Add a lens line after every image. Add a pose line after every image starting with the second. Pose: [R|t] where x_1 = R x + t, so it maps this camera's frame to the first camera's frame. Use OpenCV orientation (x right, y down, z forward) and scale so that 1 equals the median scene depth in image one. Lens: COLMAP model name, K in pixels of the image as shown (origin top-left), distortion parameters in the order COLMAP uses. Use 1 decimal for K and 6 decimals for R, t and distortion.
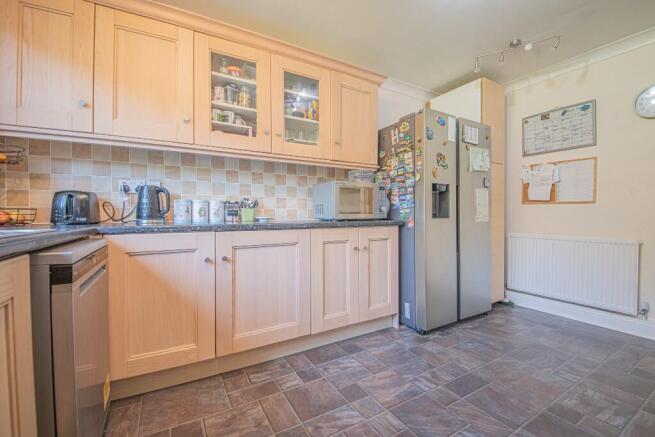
lens RADIAL K [[278.7, 0, 330.6], [0, 278.7, 215.6], [0, 0, 1]] dist [0.017407, -0.020502]
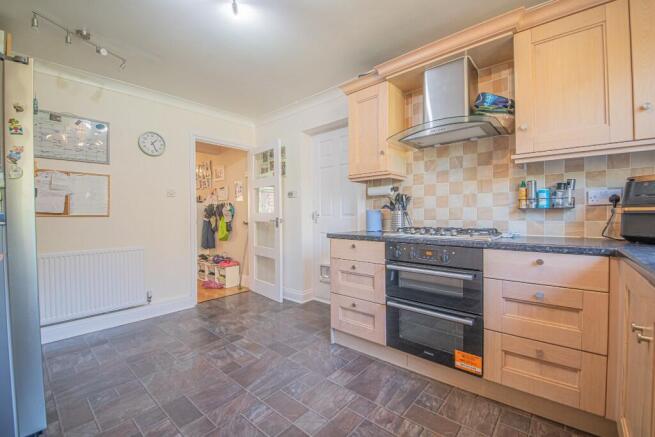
lens RADIAL K [[278.7, 0, 330.6], [0, 278.7, 215.6], [0, 0, 1]] dist [0.017407, -0.020502]
pose [[-0.318397, 0.000711, 0.947957, -0.448743], [0.021800, 0.999741, 0.006572, -0.045425], [-0.947707, 0.022758, -0.318330, 0.623072]]
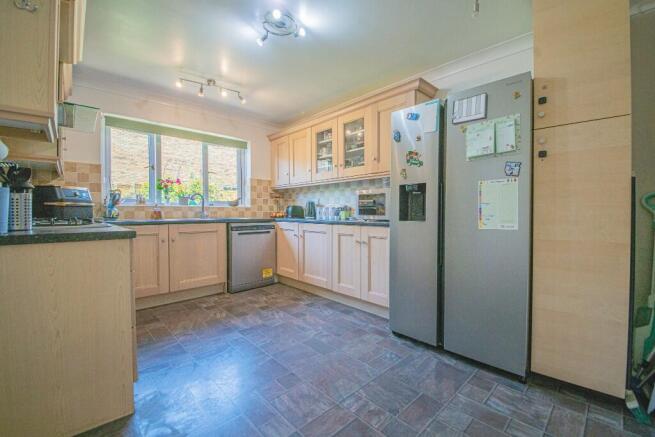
lens RADIAL K [[278.7, 0, 330.6], [0, 278.7, 215.6], [0, 0, 1]] dist [0.017407, -0.020502]
pose [[0.222696, 0.011530, -0.974820, 1.365058], [-0.012450, 0.999882, 0.008982, -0.014995], [0.974809, 0.010136, 0.222813, 0.584745]]
